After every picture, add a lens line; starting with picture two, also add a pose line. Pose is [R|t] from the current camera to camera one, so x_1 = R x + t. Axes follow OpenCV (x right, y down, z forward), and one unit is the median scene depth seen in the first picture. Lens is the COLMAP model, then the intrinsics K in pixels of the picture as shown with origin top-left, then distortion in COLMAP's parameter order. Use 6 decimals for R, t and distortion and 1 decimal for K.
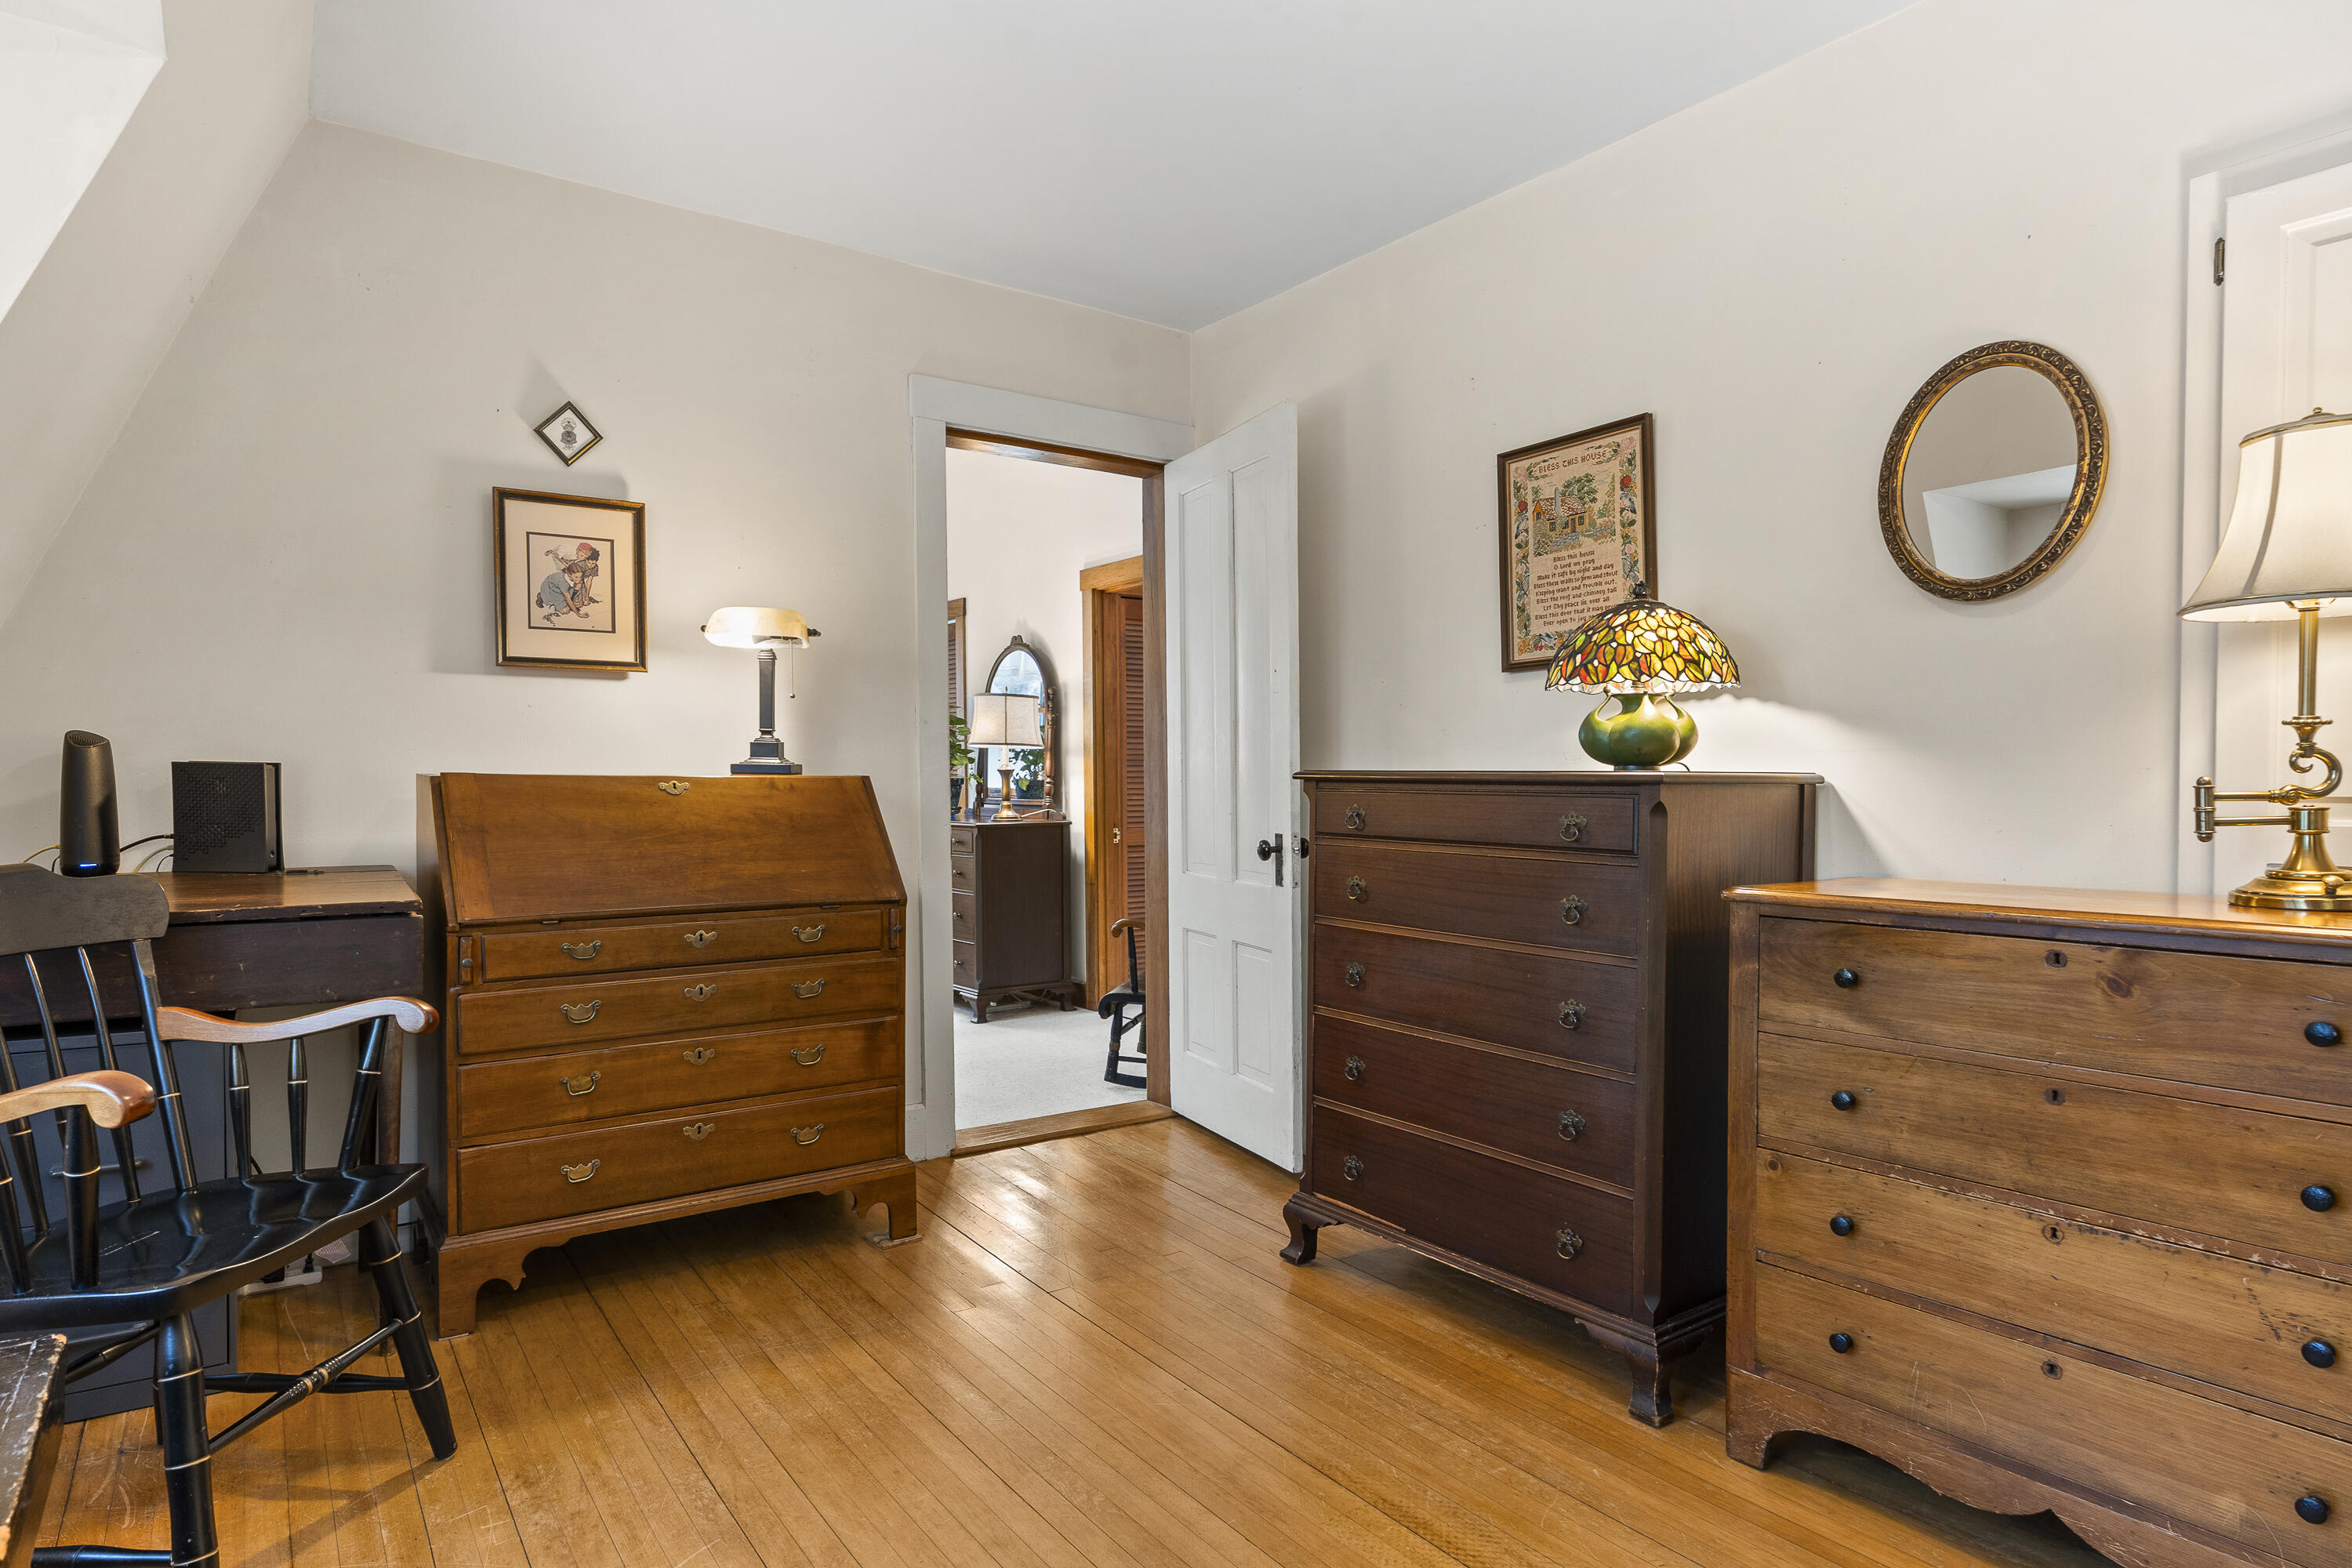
lens RADIAL K [[1320.8, 0, 1176.9], [0, 1320.8, 807.7], [0, 0, 1]] dist [0.003297, 0.000612]
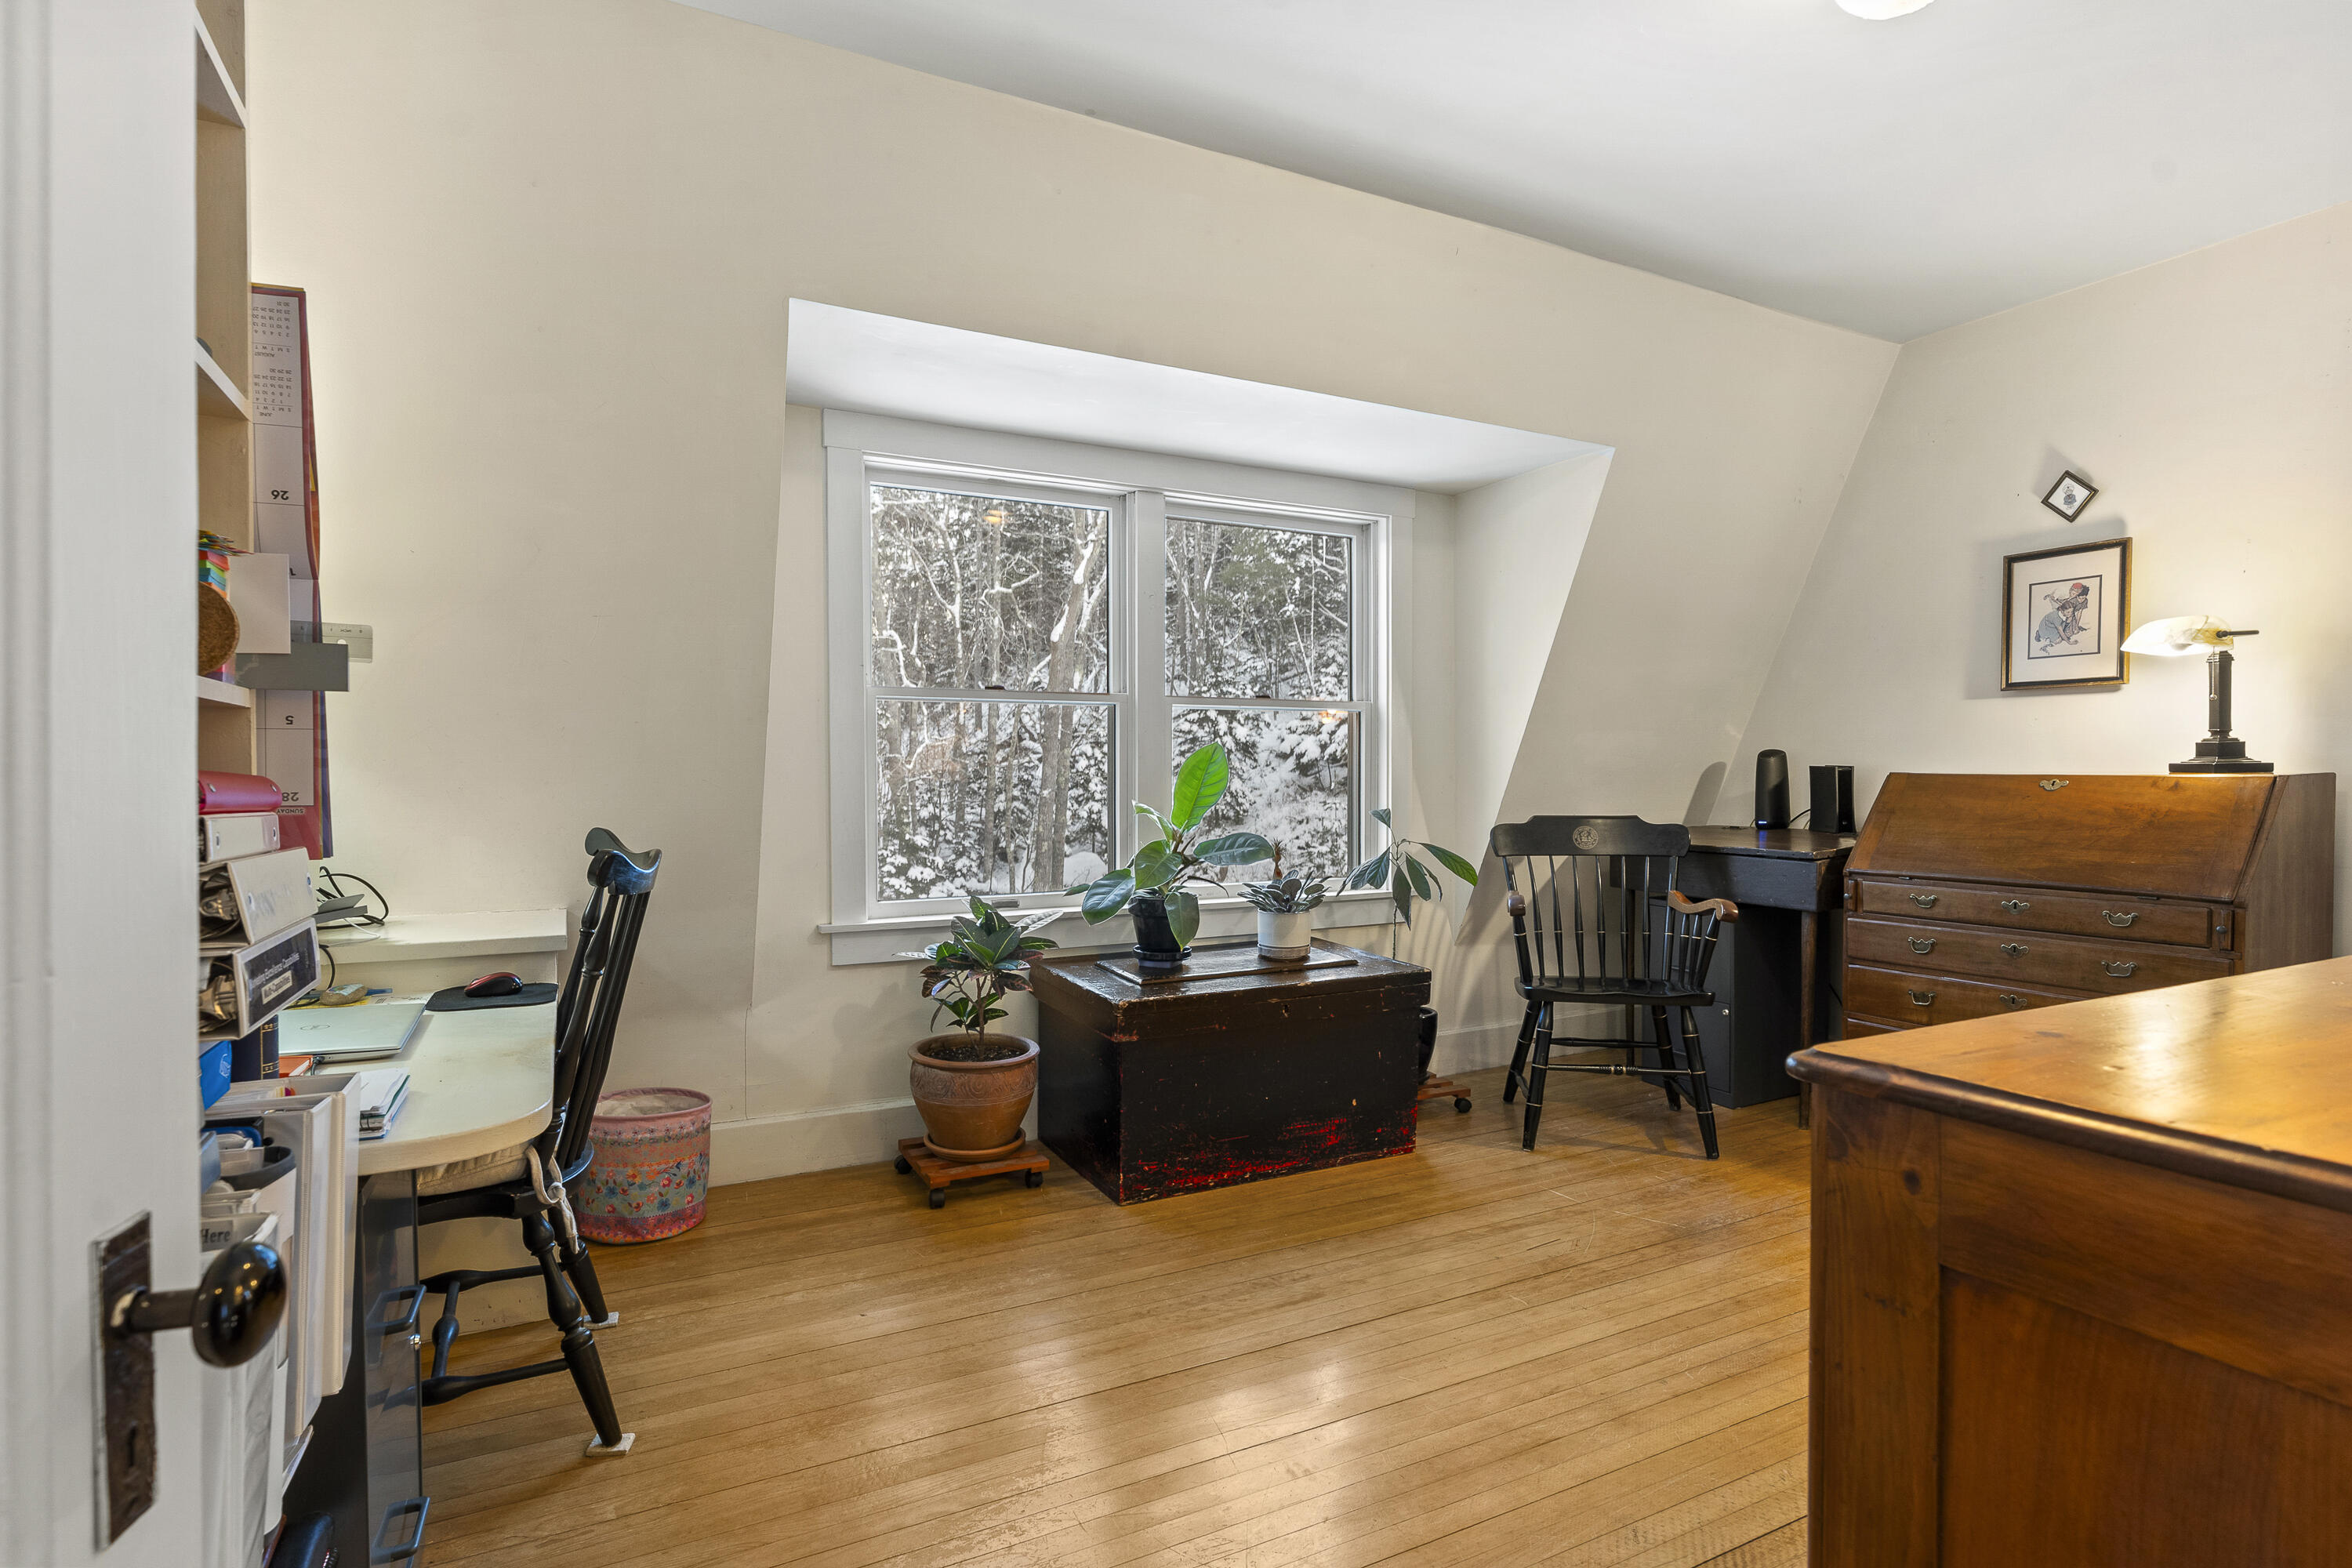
lens RADIAL K [[1208.5, 0, 1178.0], [0, 1208.5, 776.5], [0, 0, 1]] dist [0.000720, -0.000135]
pose [[-0.121613, 0.008878, -0.992538, 0.769823], [-0.016703, 0.999800, 0.010990, -0.020243], [0.992437, 0.017915, -0.121440, 0.319407]]
